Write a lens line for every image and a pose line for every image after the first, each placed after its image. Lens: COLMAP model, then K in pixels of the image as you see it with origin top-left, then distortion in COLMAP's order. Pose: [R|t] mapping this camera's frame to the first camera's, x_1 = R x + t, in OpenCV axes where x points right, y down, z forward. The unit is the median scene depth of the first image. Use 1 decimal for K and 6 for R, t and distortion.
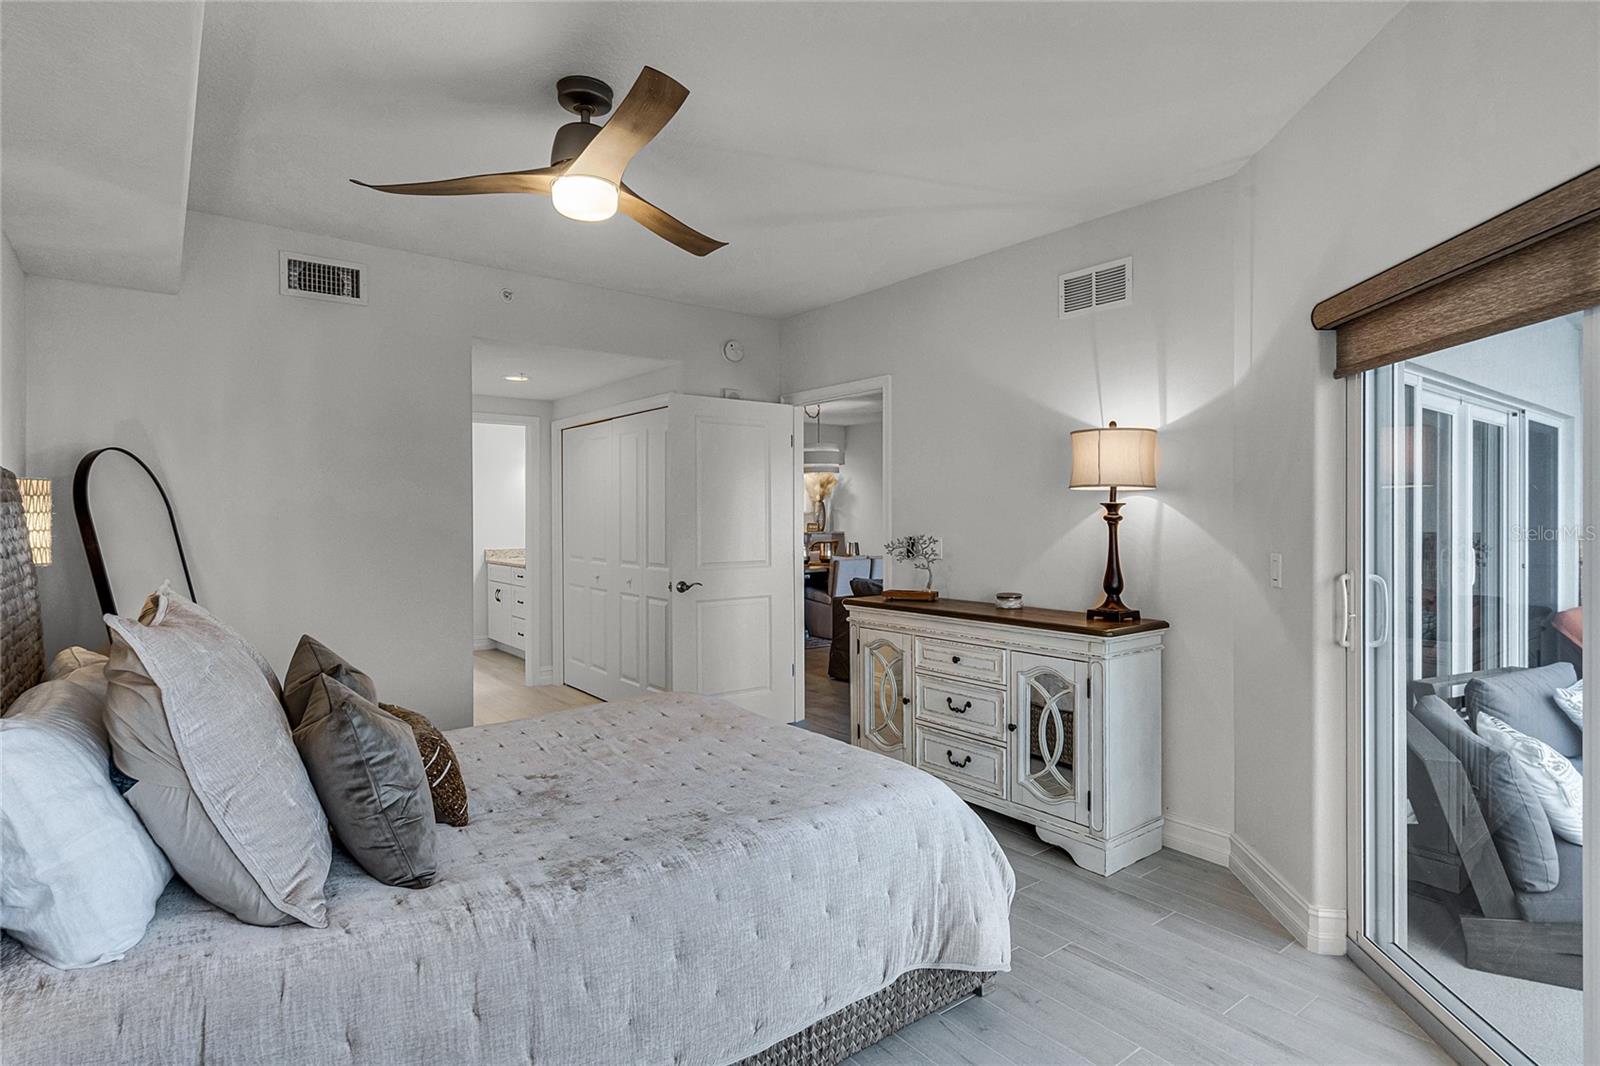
lens RADIAL K [[793.8, 0, 796.9], [0, 793.8, 527.3], [0, 0, 1]] dist [0.002469, 0.000636]
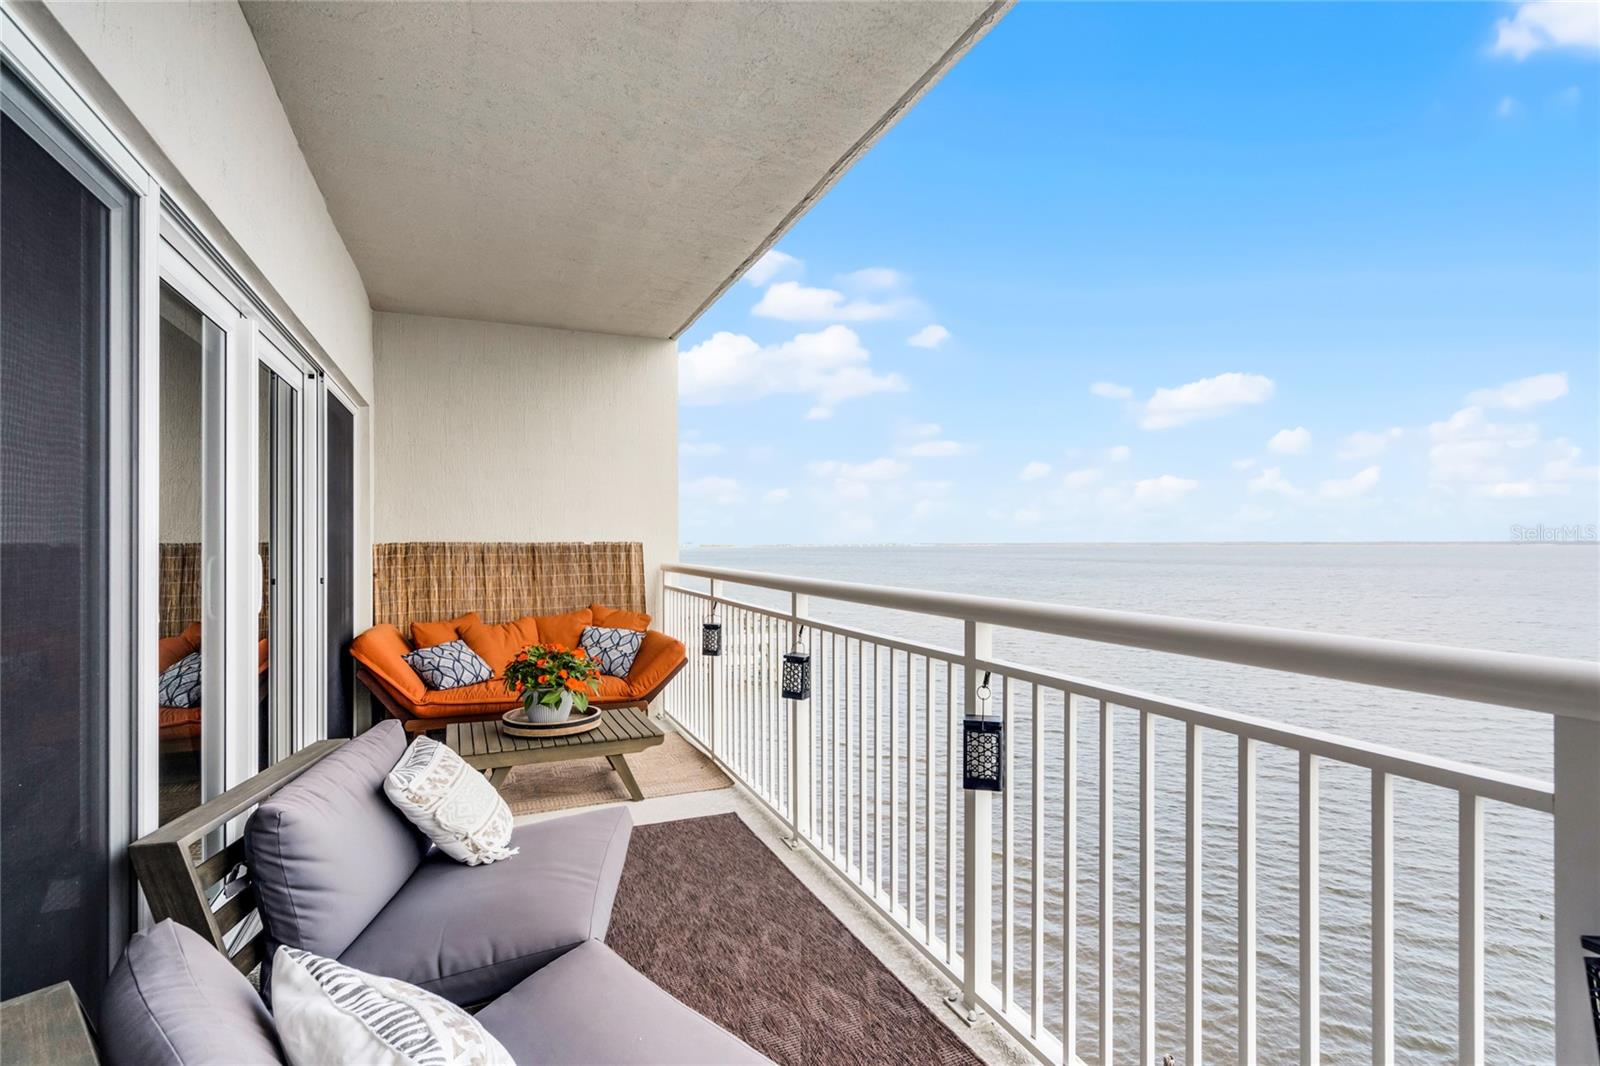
lens RADIAL K [[793.8, 0, 796.9], [0, 793.8, 527.3], [0, 0, 1]] dist [0.002469, 0.000636]
pose [[0.269250, 0.002466, 0.963067, 0.341296], [0.007689, 0.999959, -0.004710, -0.000442], [-0.963040, 0.008673, 0.269220, 0.399212]]
